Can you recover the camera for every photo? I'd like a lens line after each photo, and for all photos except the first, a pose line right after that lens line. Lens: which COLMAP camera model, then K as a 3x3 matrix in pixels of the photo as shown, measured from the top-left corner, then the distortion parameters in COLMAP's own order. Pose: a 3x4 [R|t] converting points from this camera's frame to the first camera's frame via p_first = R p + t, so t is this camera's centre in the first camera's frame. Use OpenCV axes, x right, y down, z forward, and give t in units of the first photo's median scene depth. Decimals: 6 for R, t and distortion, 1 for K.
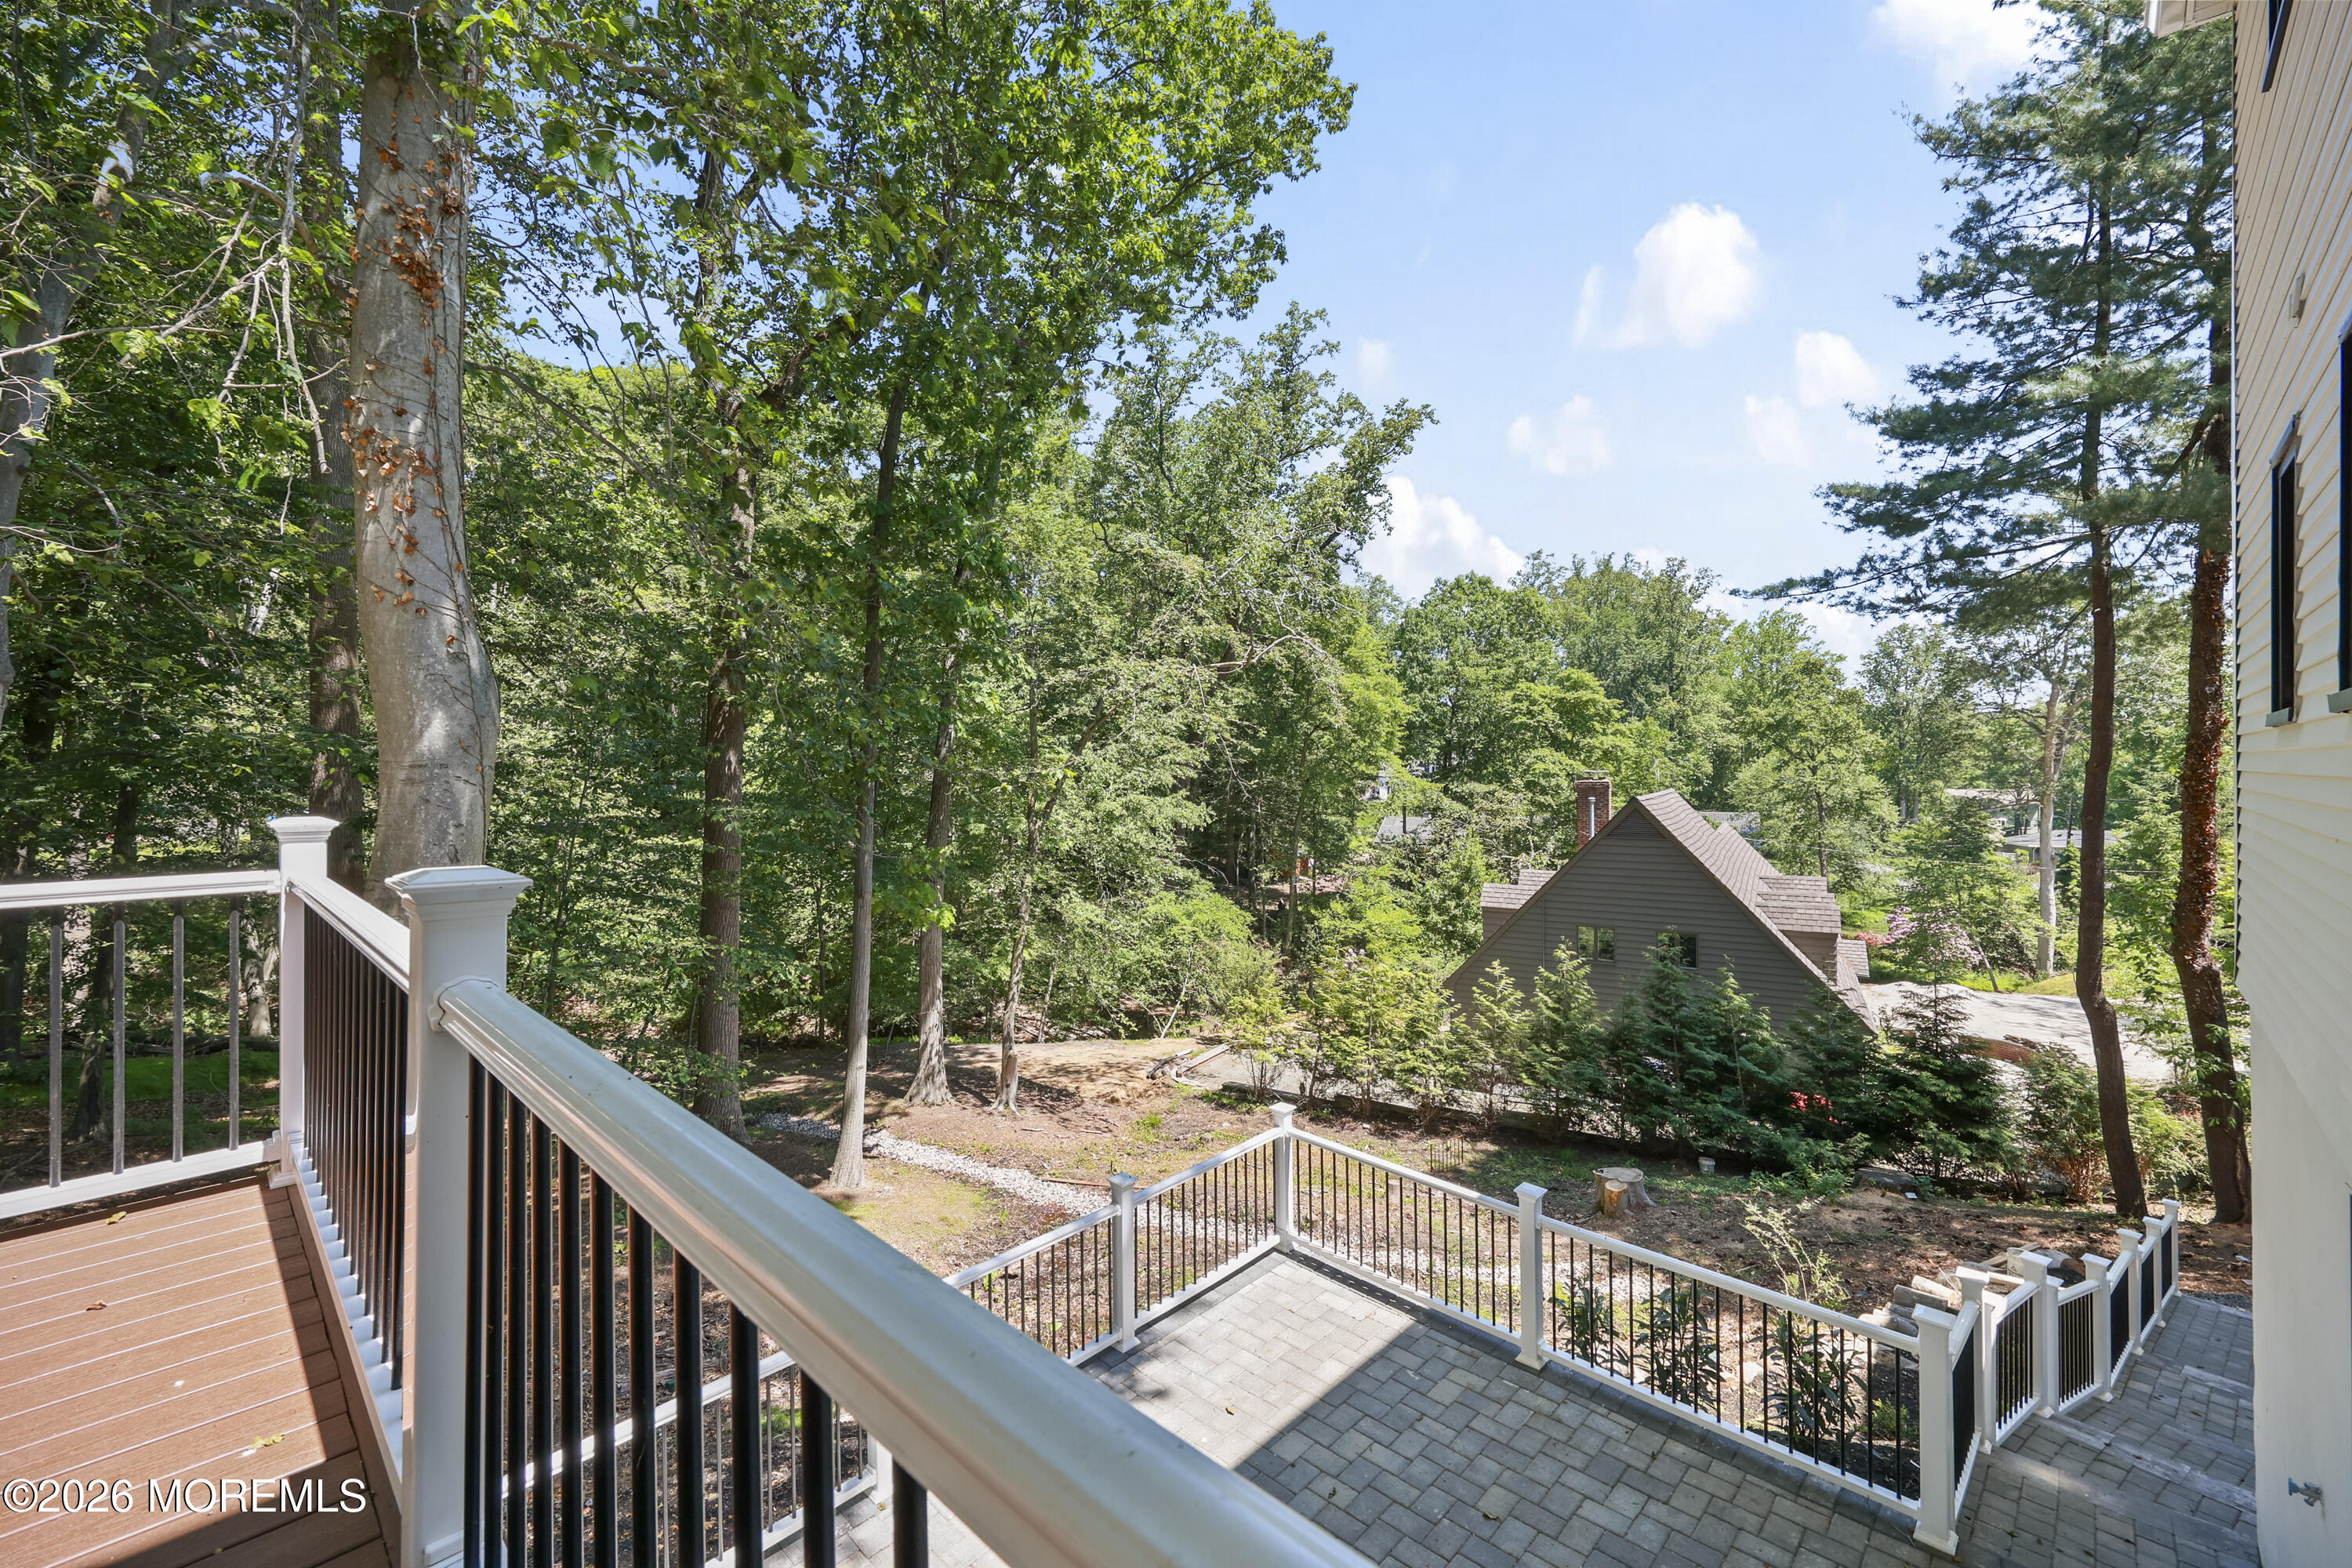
lens RADIAL K [[938.1, 0, 1176.0], [0, 938.1, 784.0], [0, 0, 1]] dist [0.007535, -0.000161]
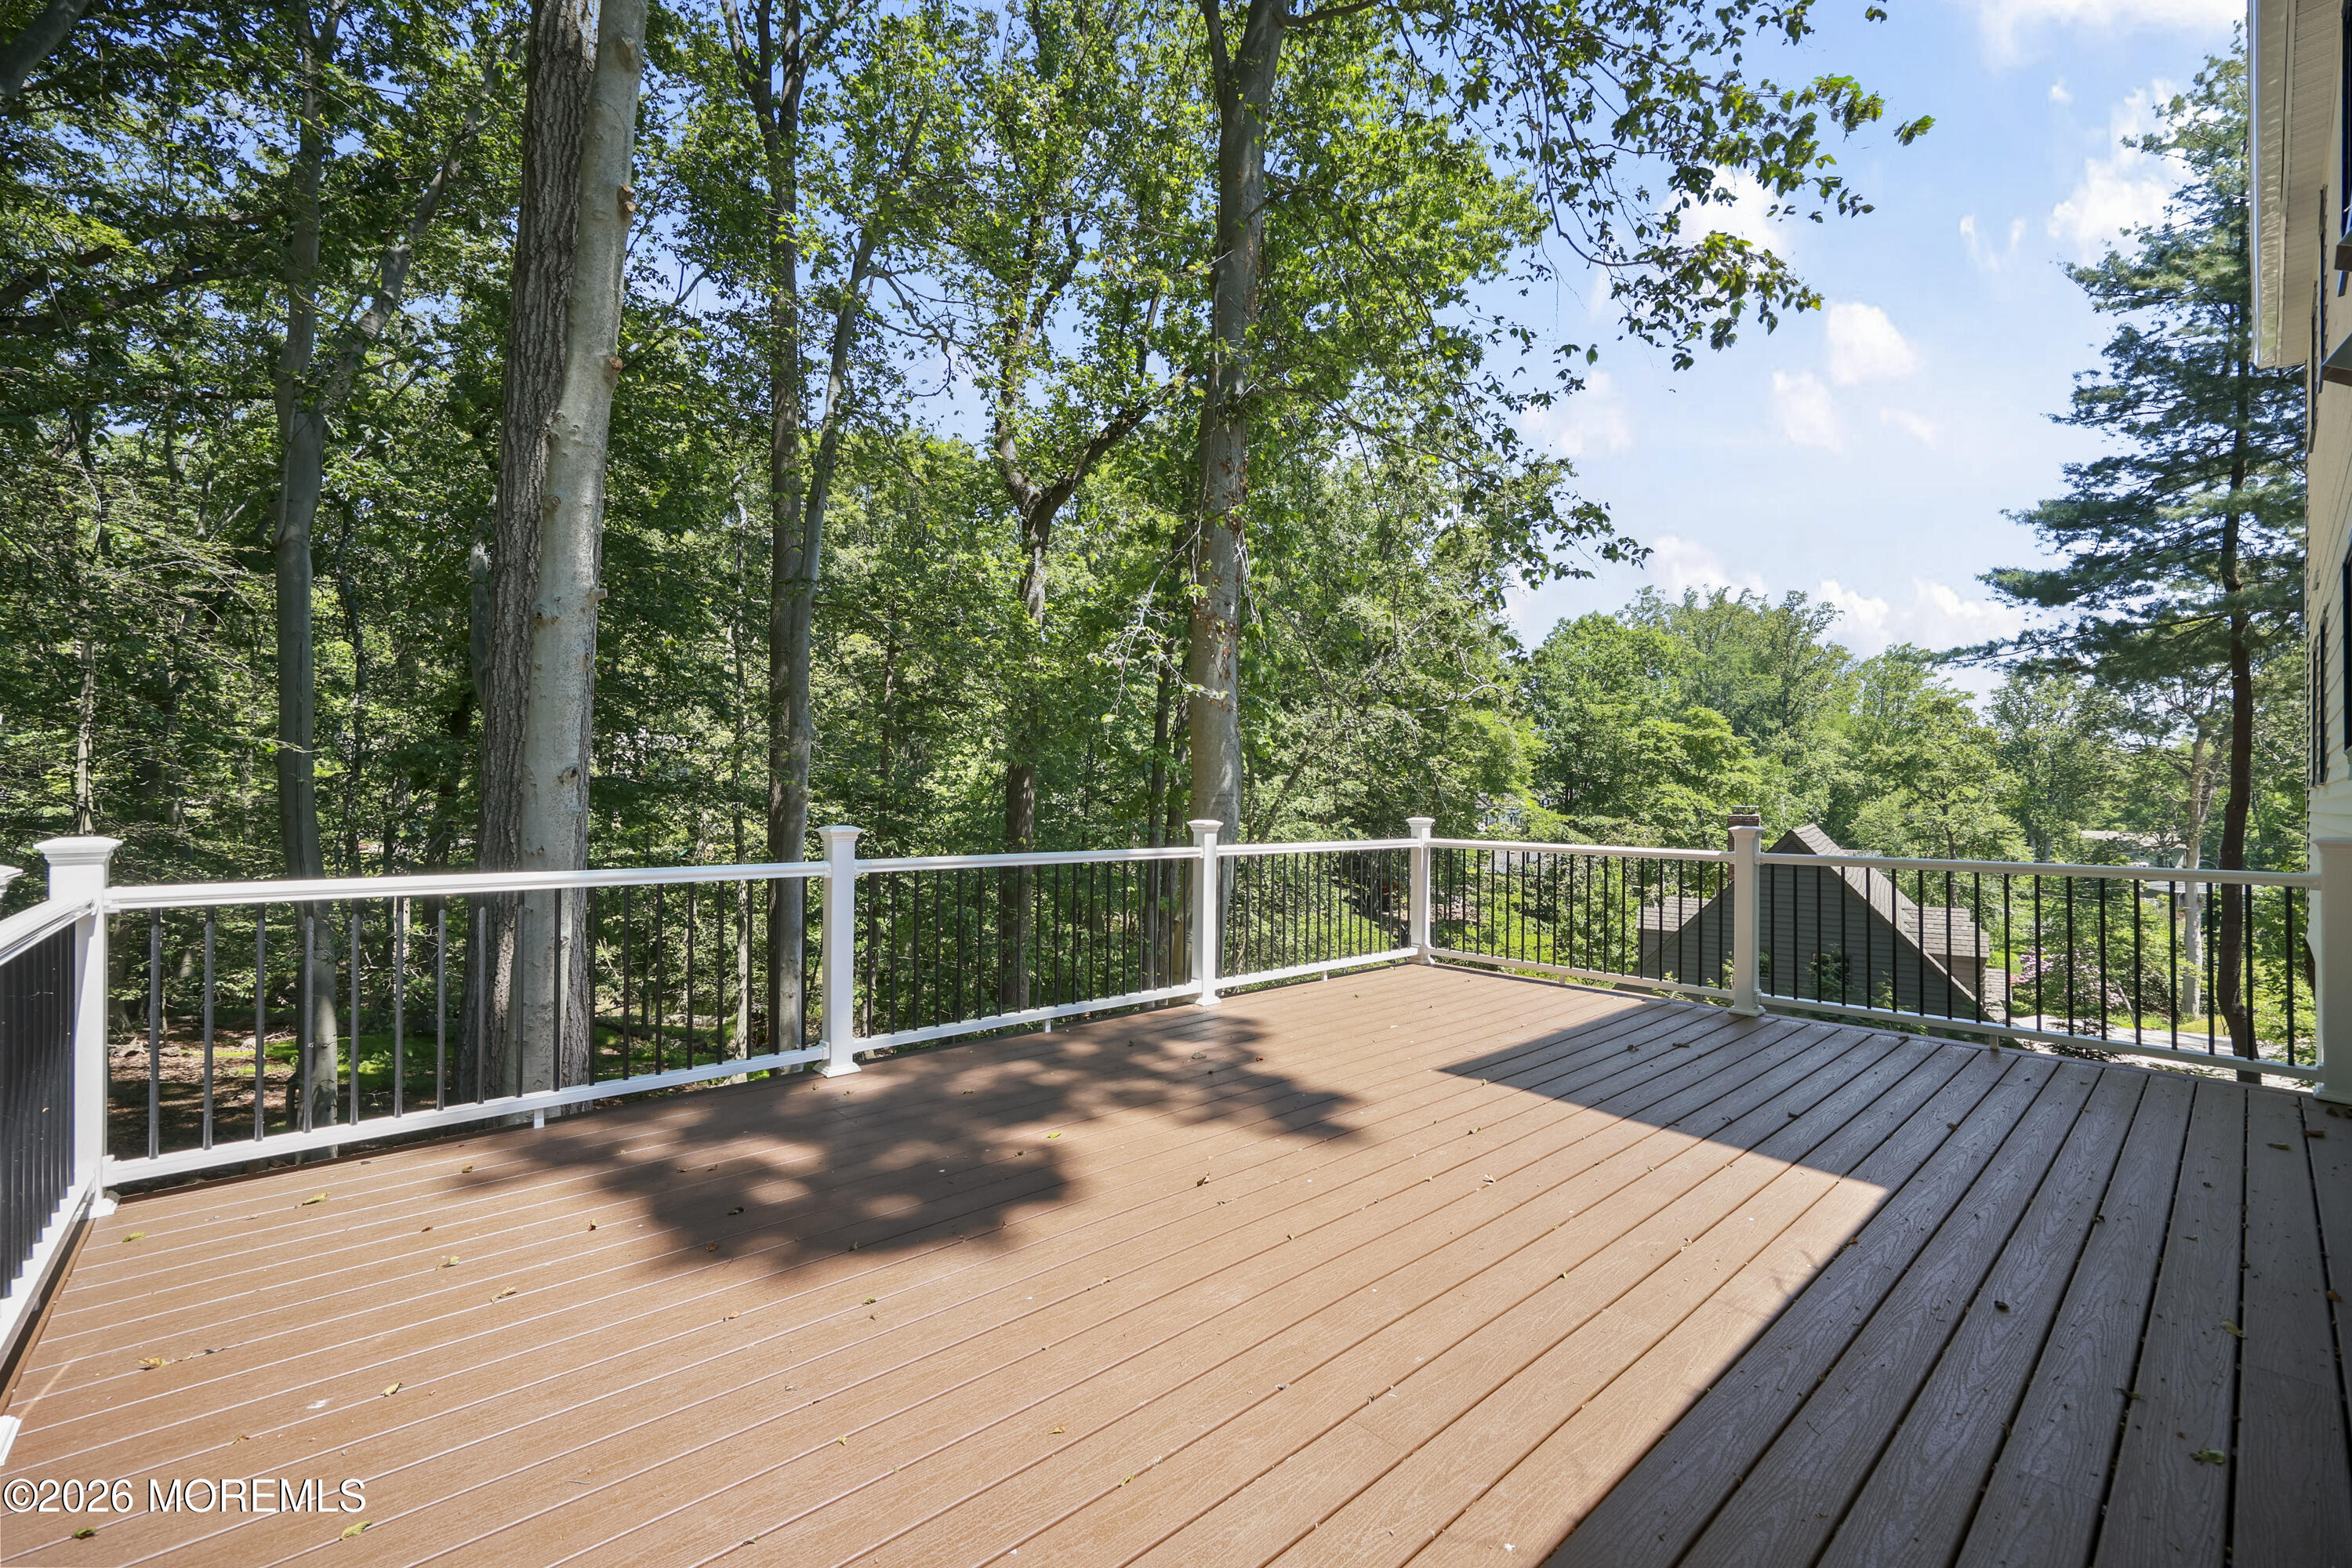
lens RADIAL K [[948.5, 0, 1153.1], [0, 948.5, 805.0], [0, 0, 1]] dist [-0.012314, 0.004797]
pose [[0.995729, 0.015826, -0.090956, -0.094818], [-0.016462, 0.999845, -0.006246, 0.001966], [0.090843, 0.007717, 0.995835, -0.105576]]
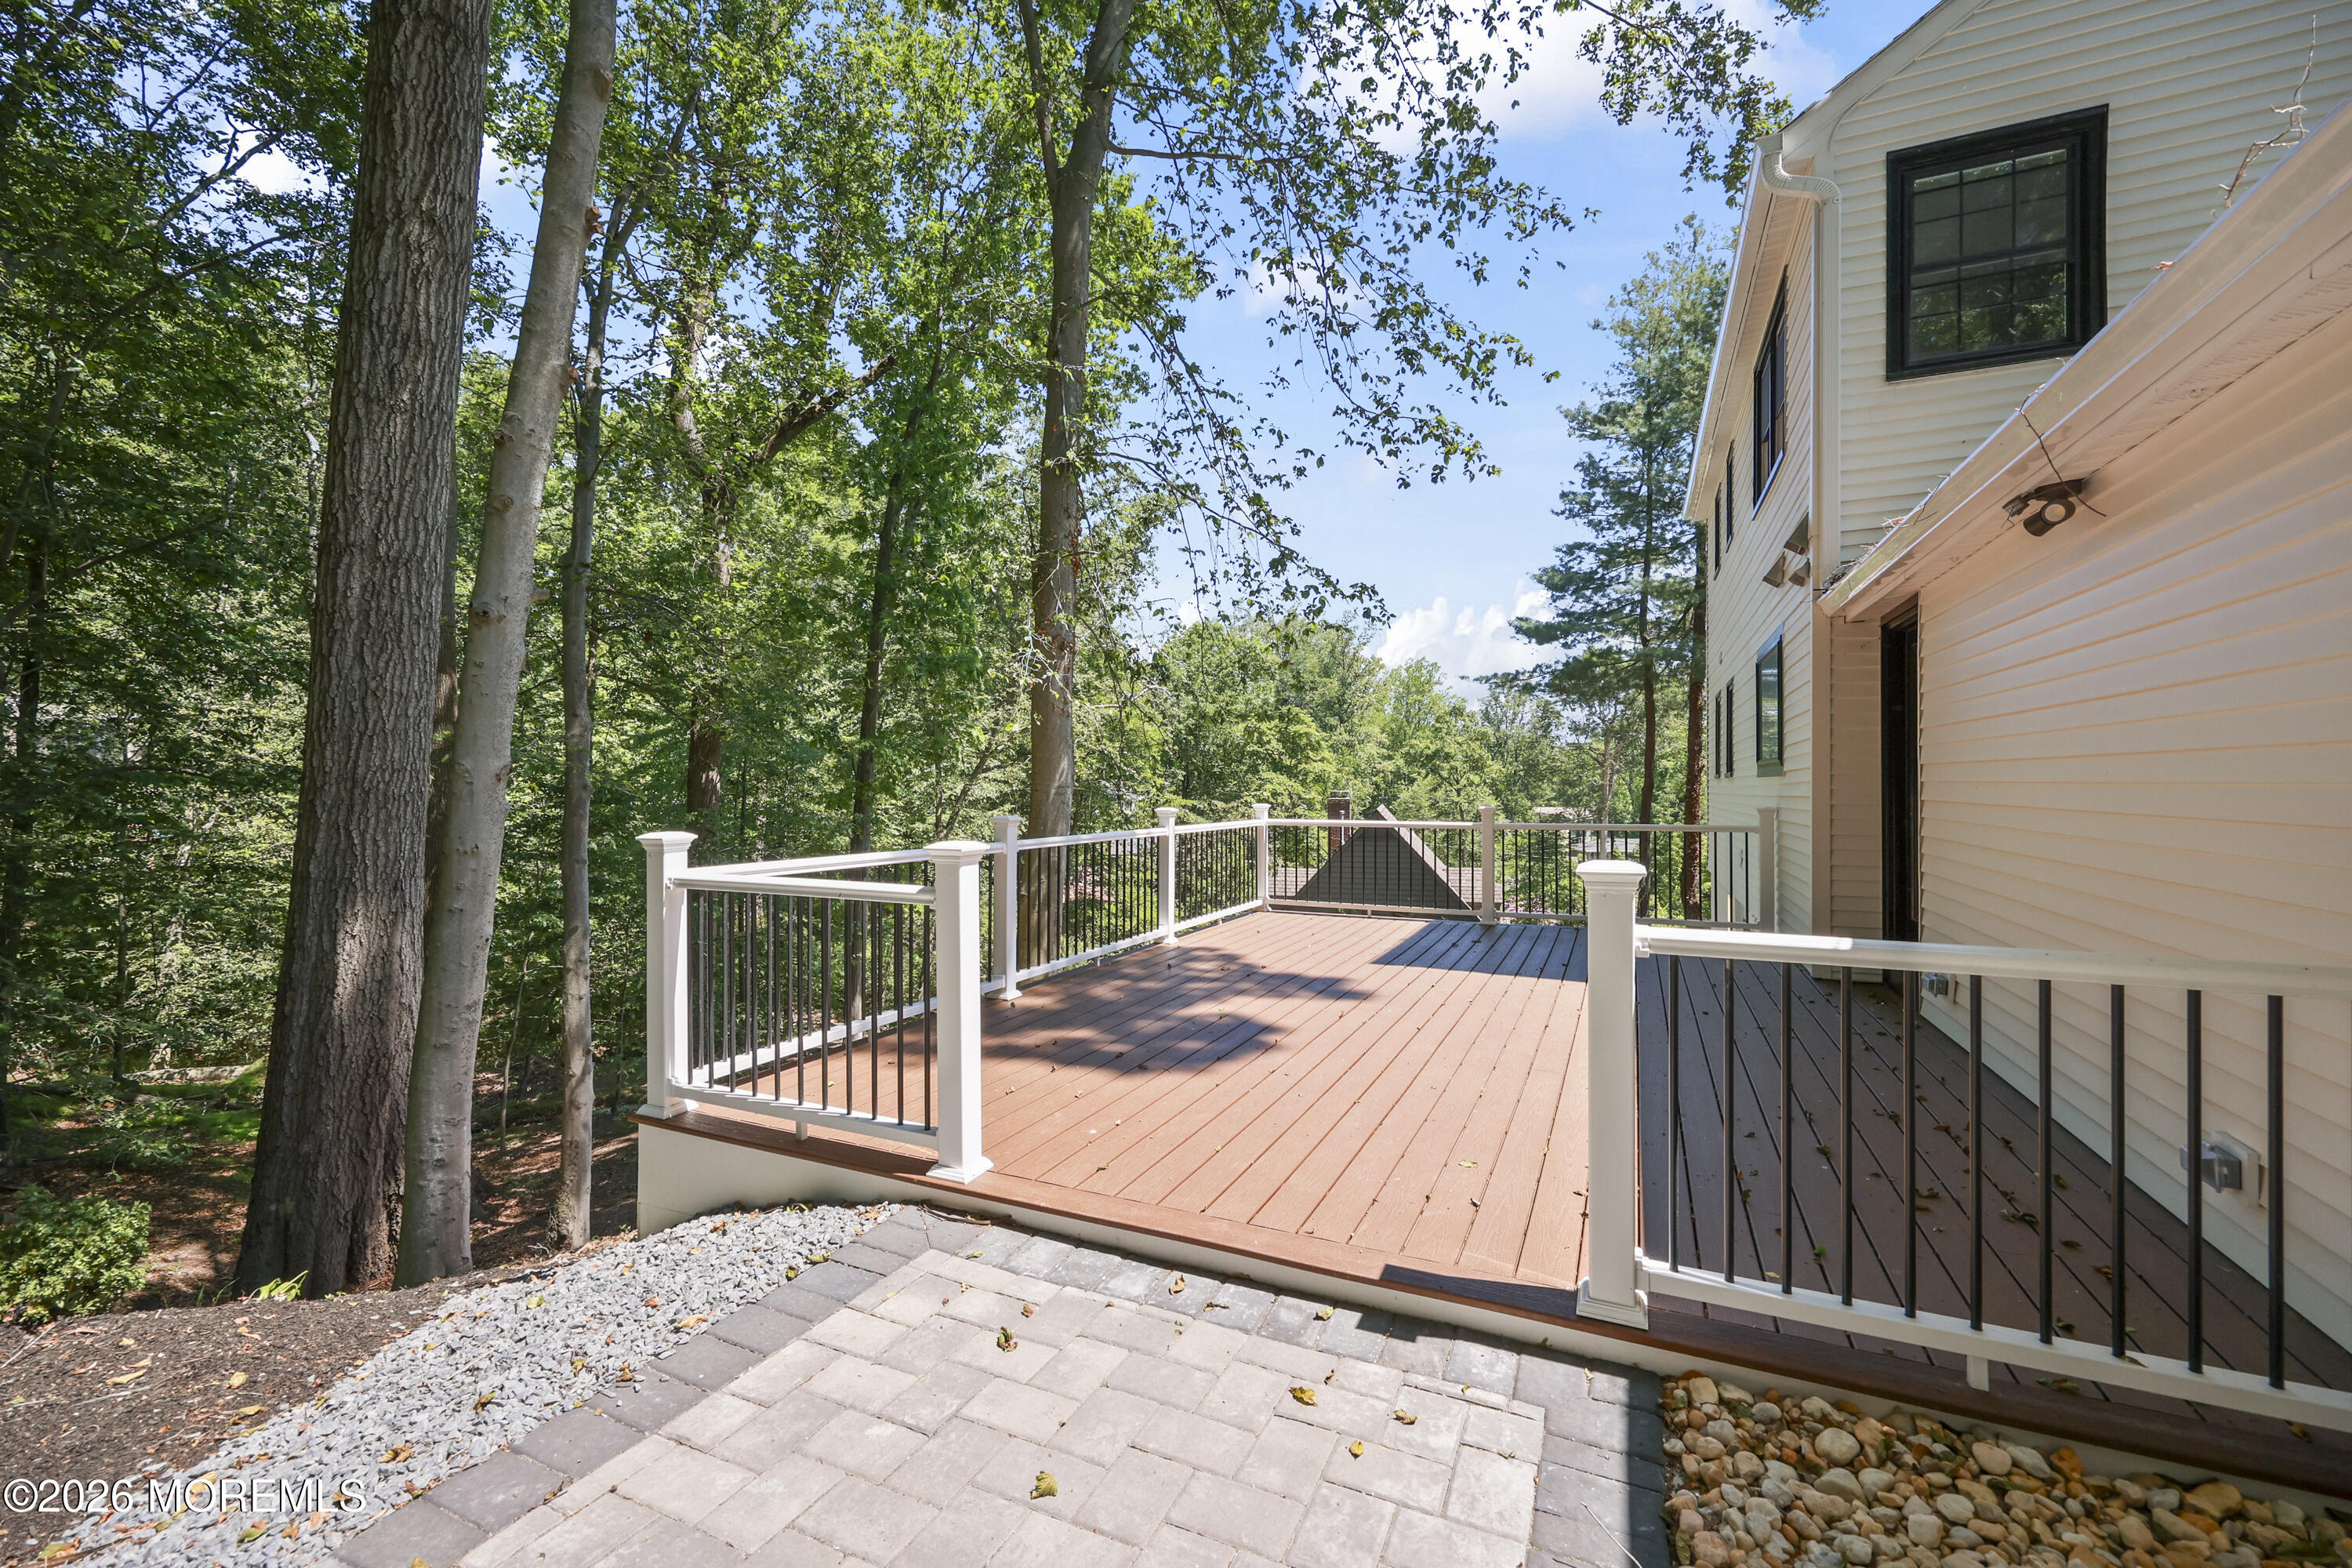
lens RADIAL K [[960.9, 0, 1127.6], [0, 960.9, 792.0], [0, 0, 1]] dist [-0.000455, -0.000180]
pose [[0.956981, 0.008242, 0.290032, -0.163997], [-0.005546, 0.999933, -0.010115, 0.001793], [-0.290096, 0.008071, 0.956963, -0.149680]]
